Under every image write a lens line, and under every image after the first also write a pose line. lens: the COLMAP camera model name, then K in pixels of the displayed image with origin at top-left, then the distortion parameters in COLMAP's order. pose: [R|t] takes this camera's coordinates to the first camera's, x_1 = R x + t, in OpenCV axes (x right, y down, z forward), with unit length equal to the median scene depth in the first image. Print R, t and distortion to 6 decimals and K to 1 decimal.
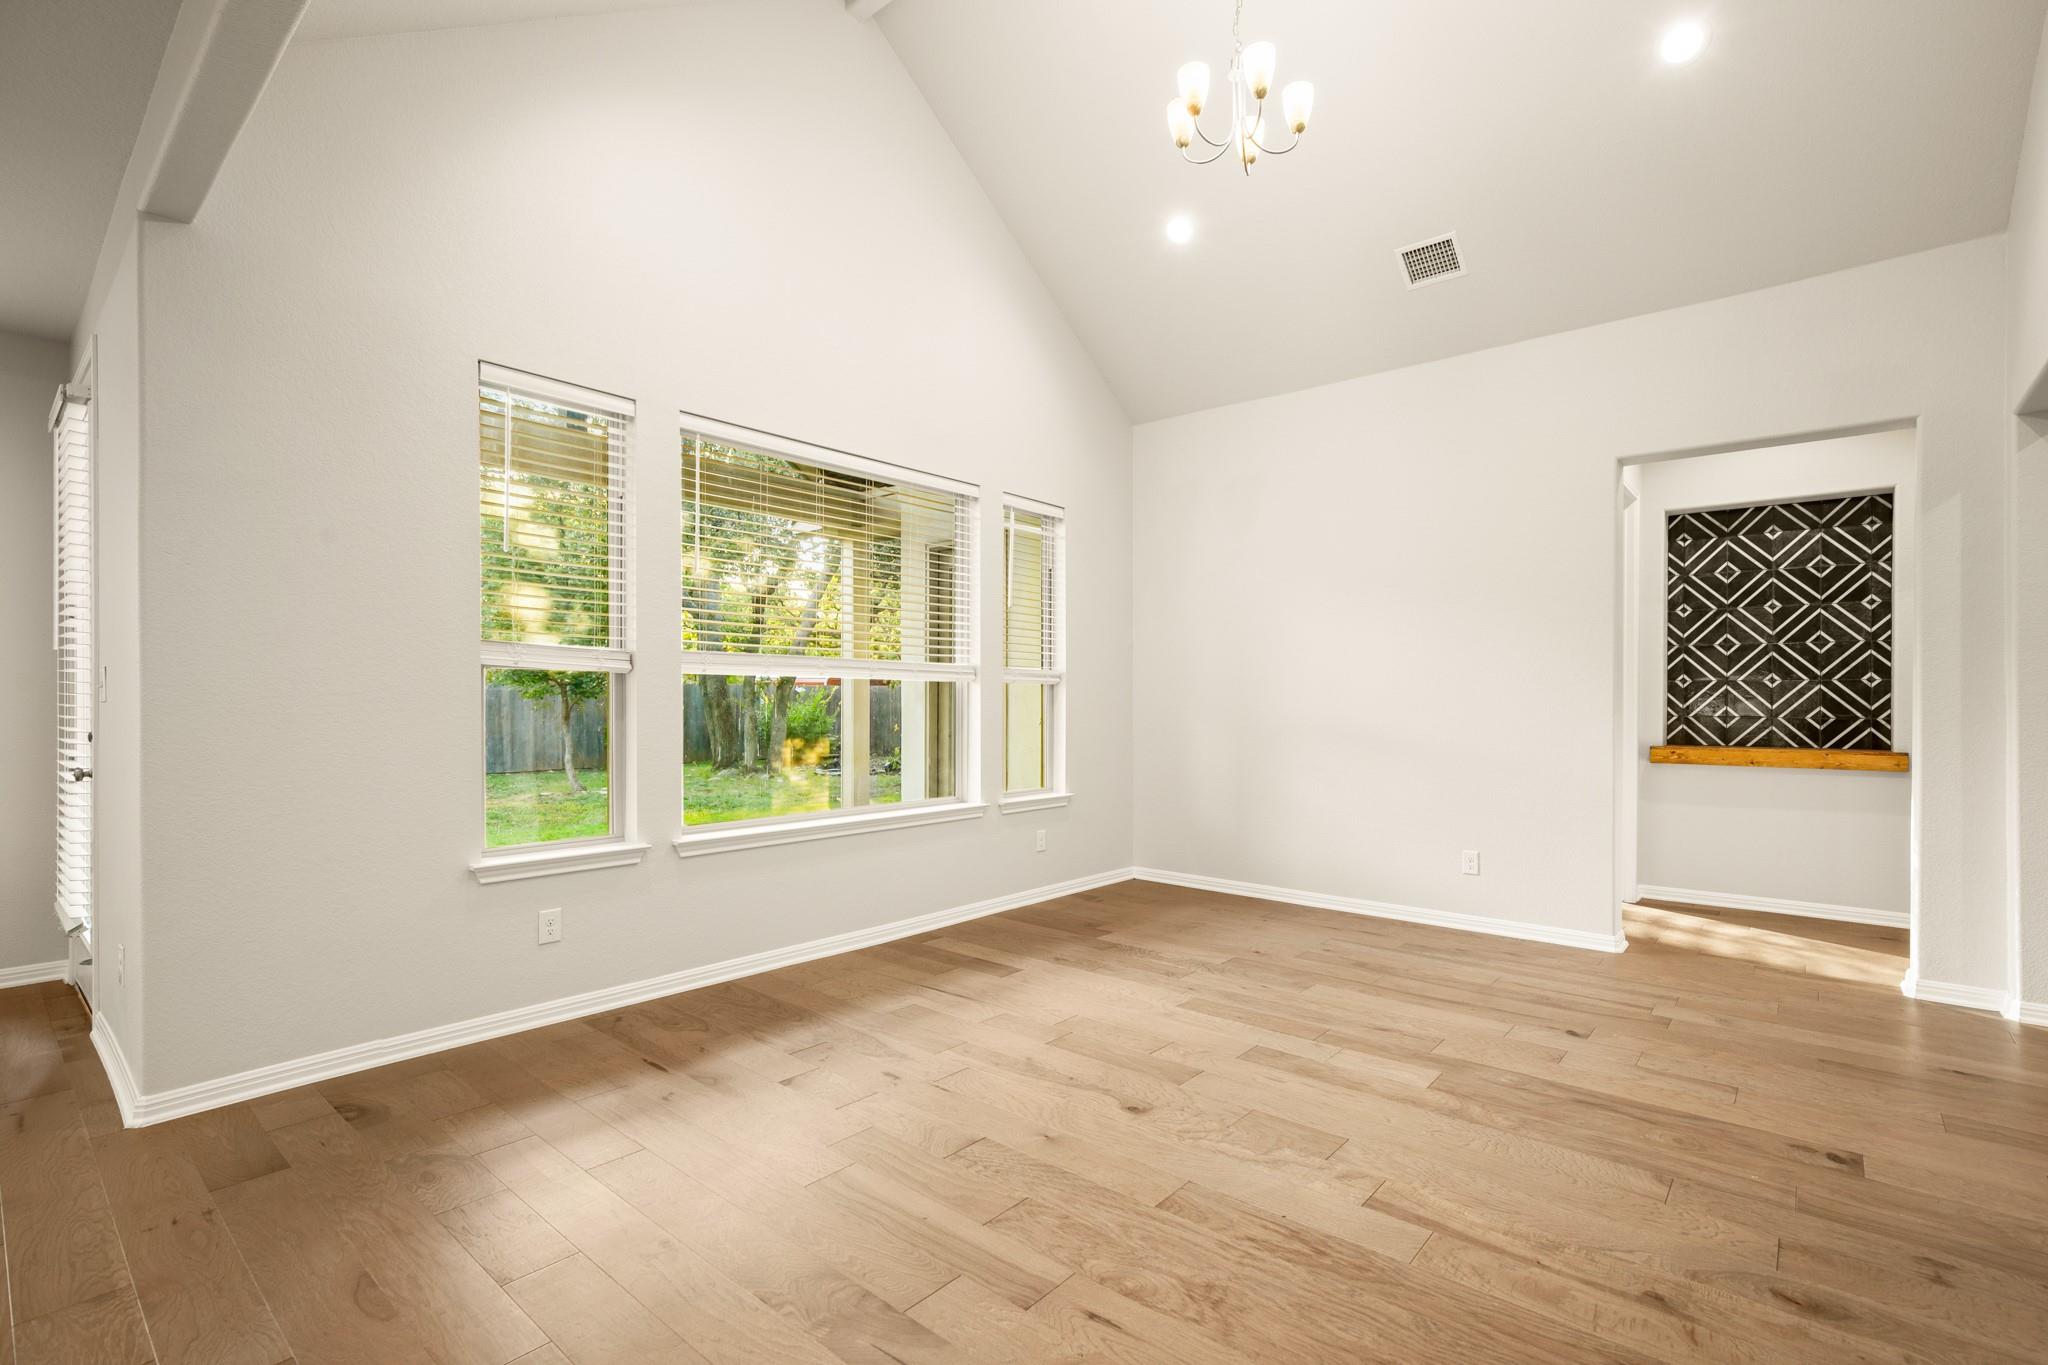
lens RADIAL K [[925.0, 0, 1025.7], [0, 925.0, 699.7], [0, 0, 1]] dist [-0.002410, 0.000193]
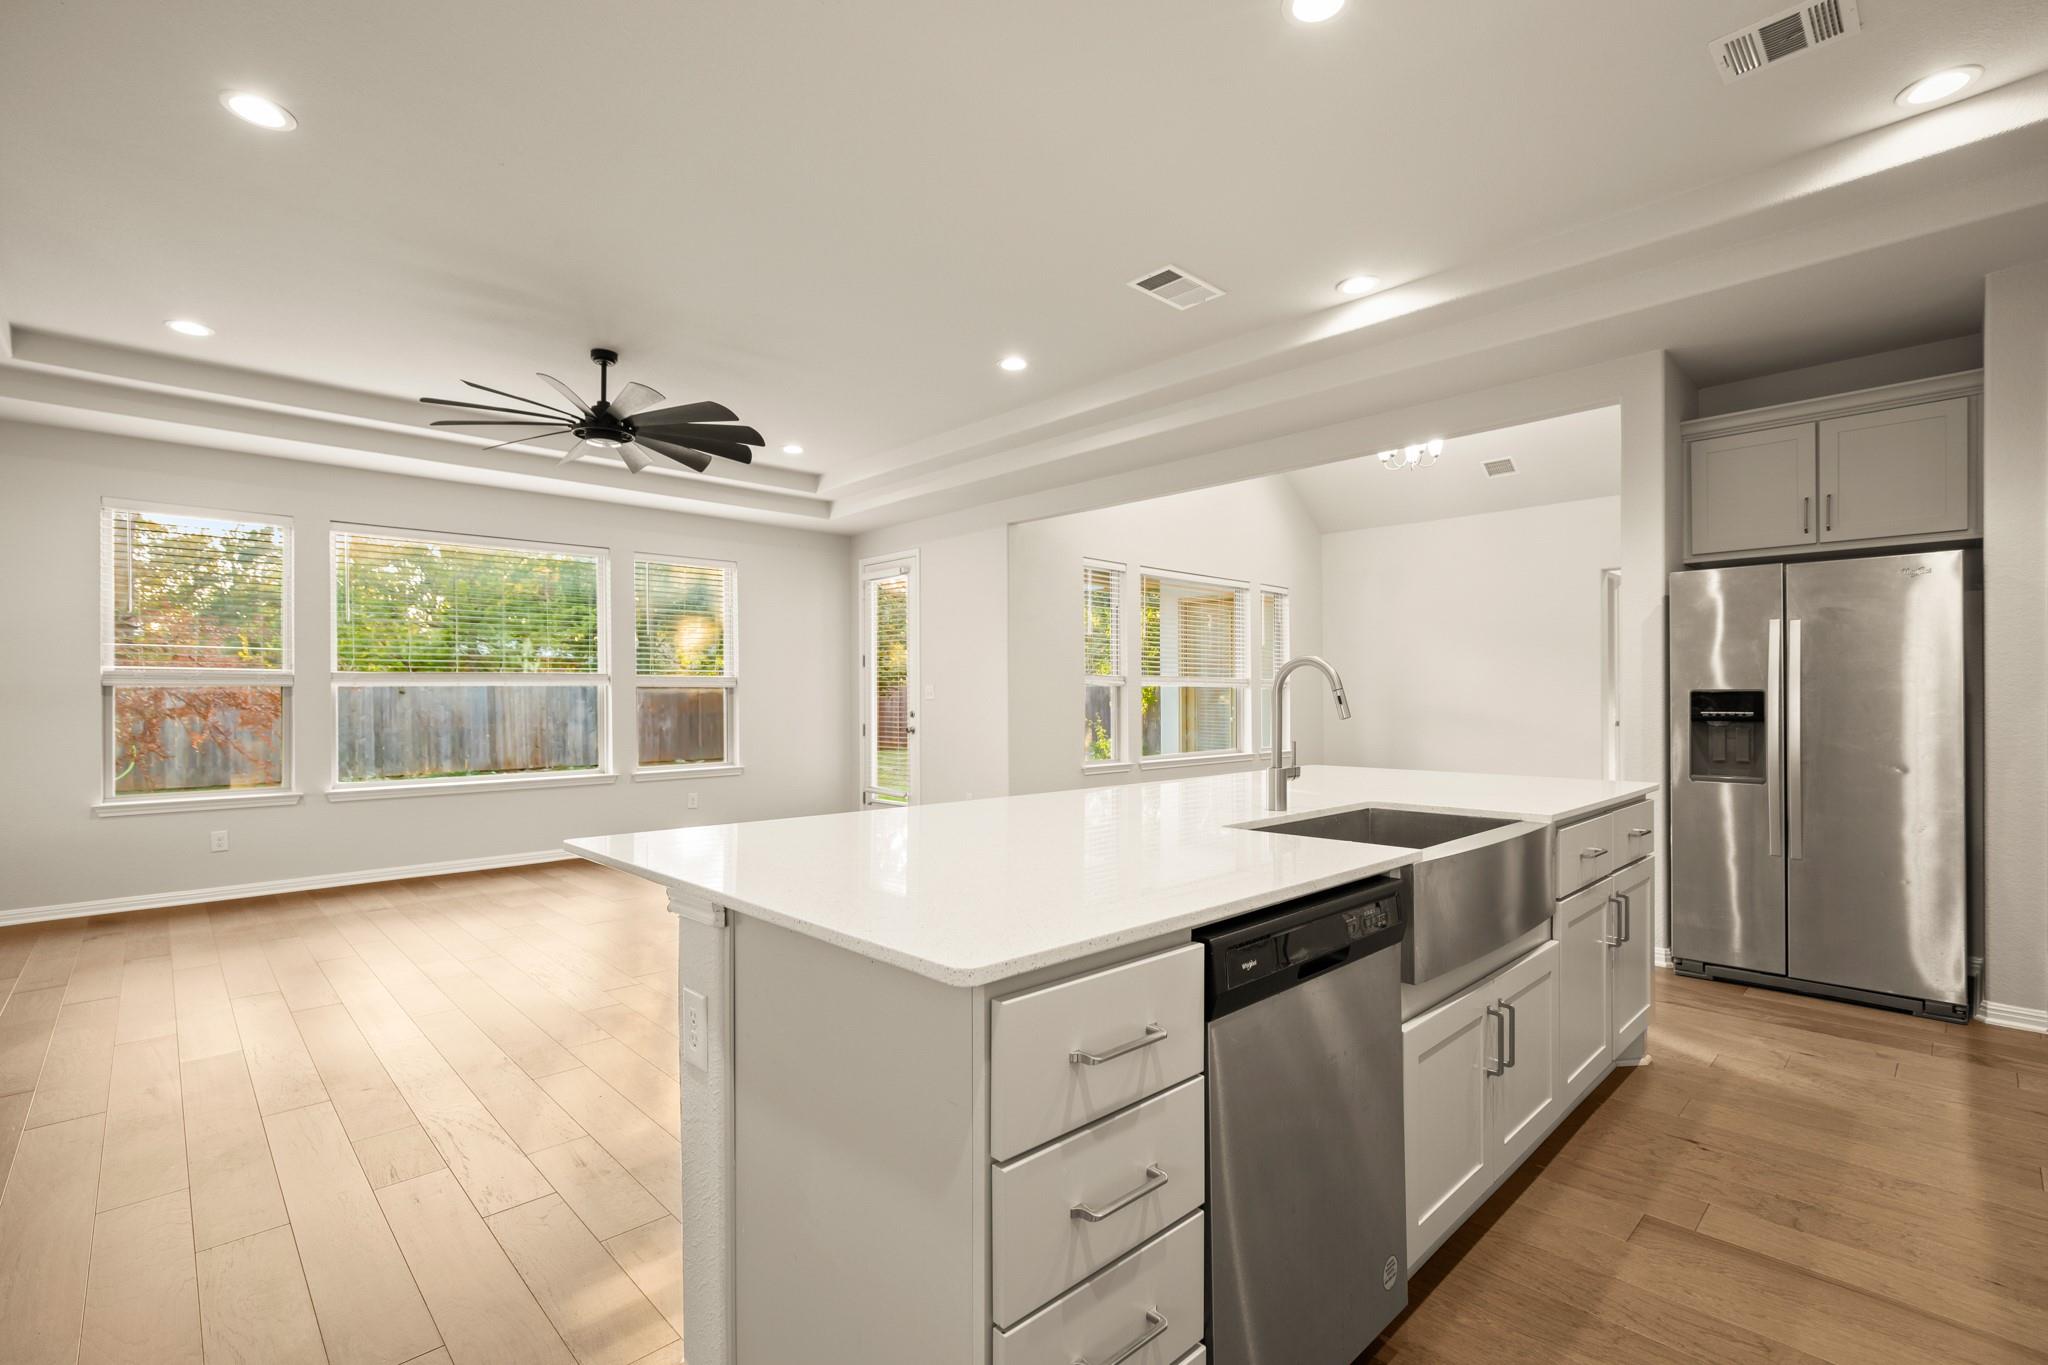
lens RADIAL K [[925.0, 0, 1025.7], [0, 925.0, 699.7], [0, 0, 1]] dist [-0.002410, 0.000193]
pose [[0.995091, -0.007752, -0.098658, -0.303716], [0.007630, 0.999970, -0.001619, 0.004777], [0.098668, 0.000859, 0.995120, -0.859318]]
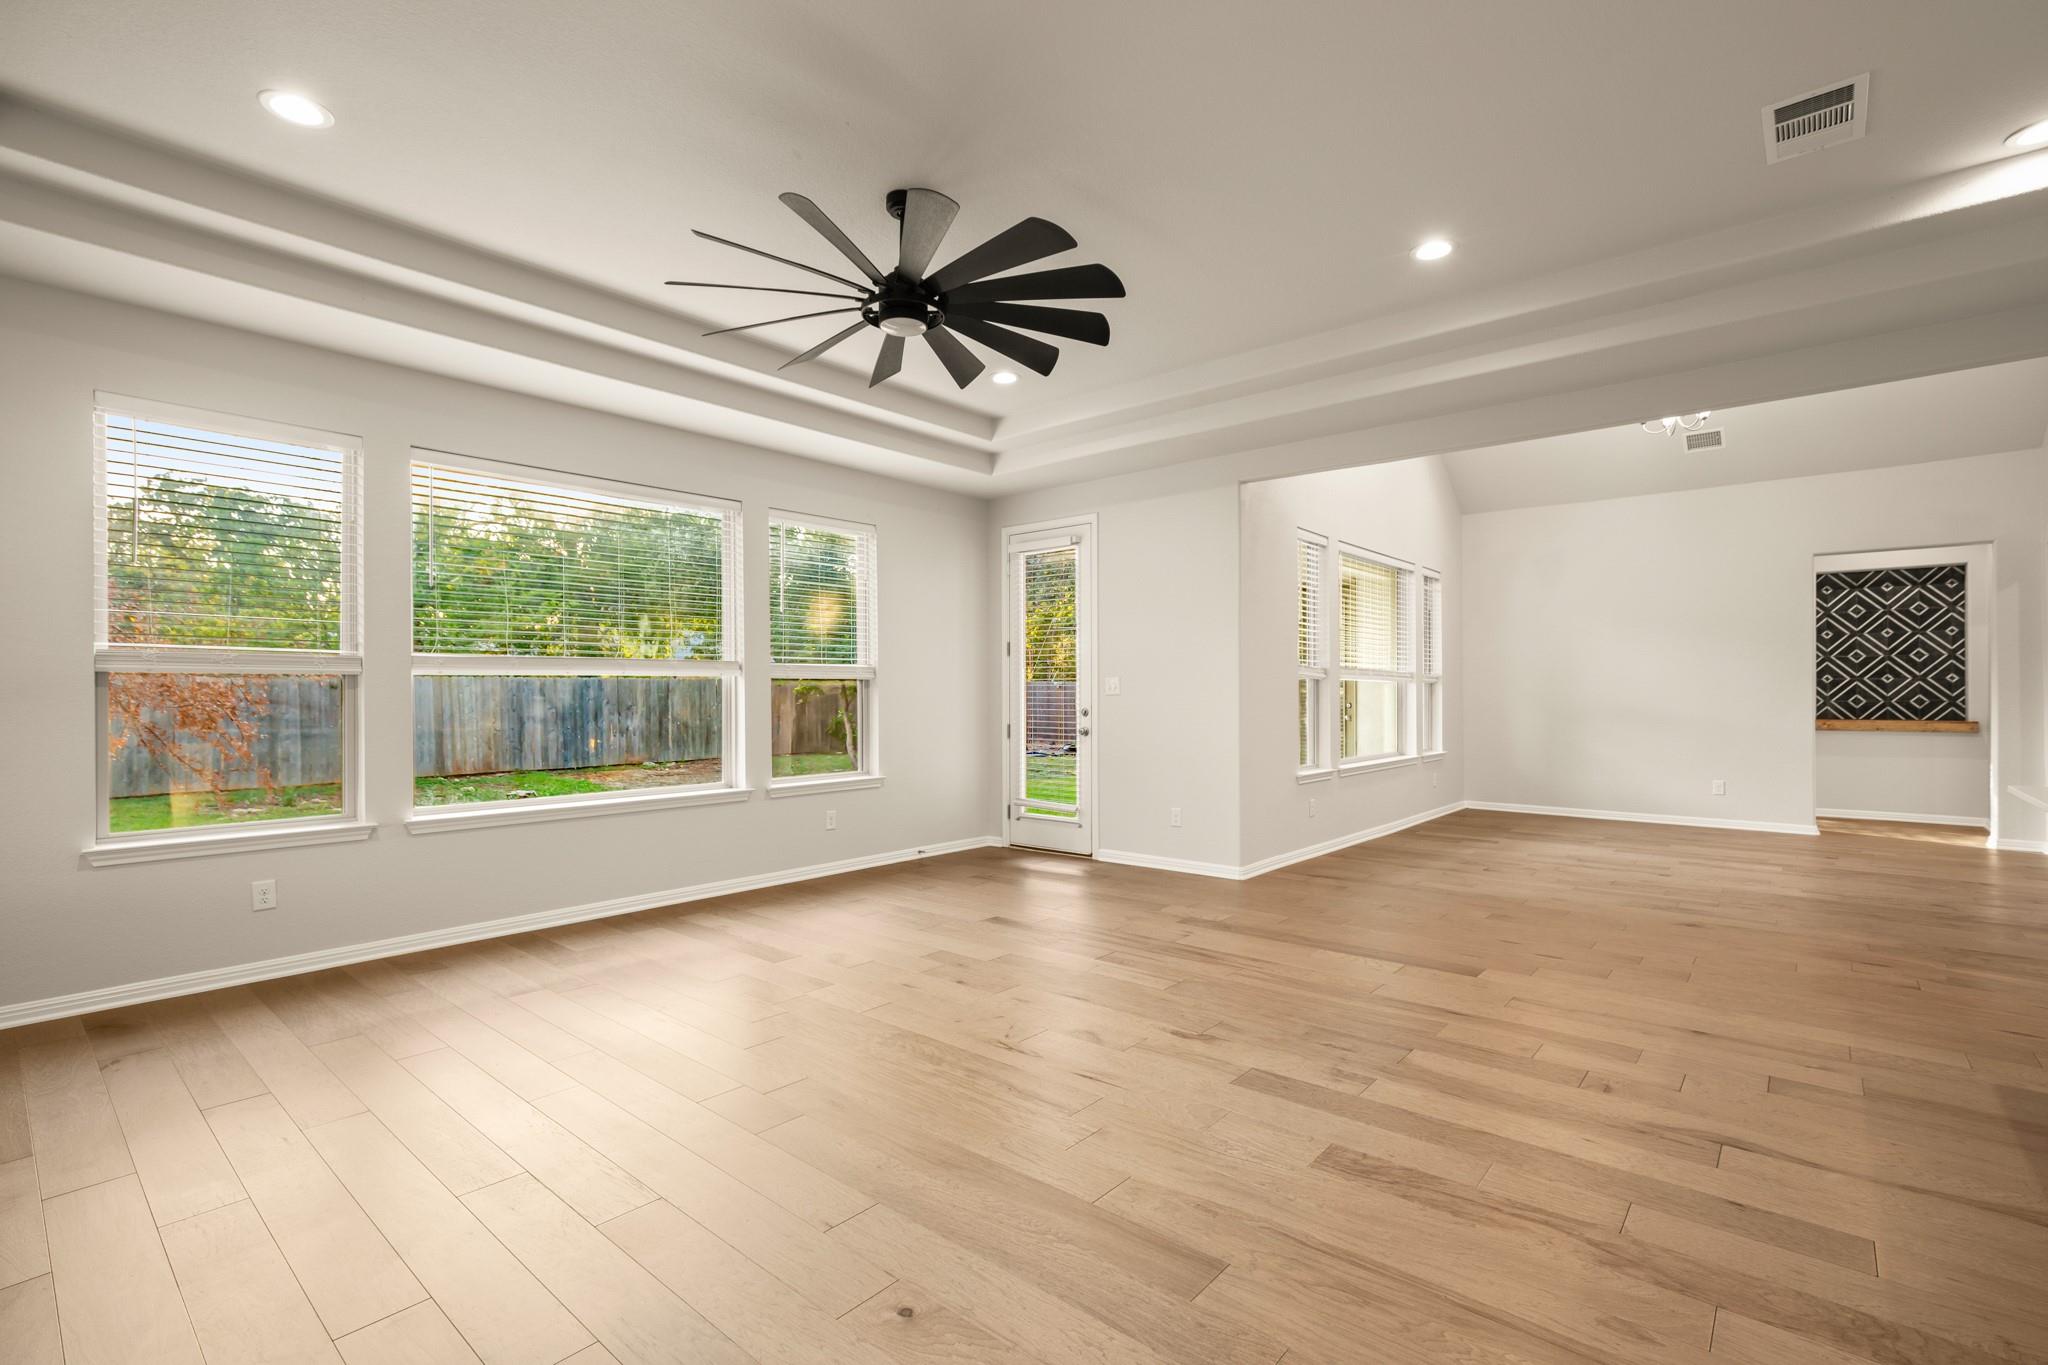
lens RADIAL K [[915.1, 0, 1010.4], [0, 915.1, 691.8], [0, 0, 1]] dist [-0.002260, 0.000239]
pose [[0.999965, -0.005149, -0.006661, -0.731885], [0.005121, 0.999978, -0.004207, 0.001276], [0.006682, 0.004173, 0.999969, -0.621778]]
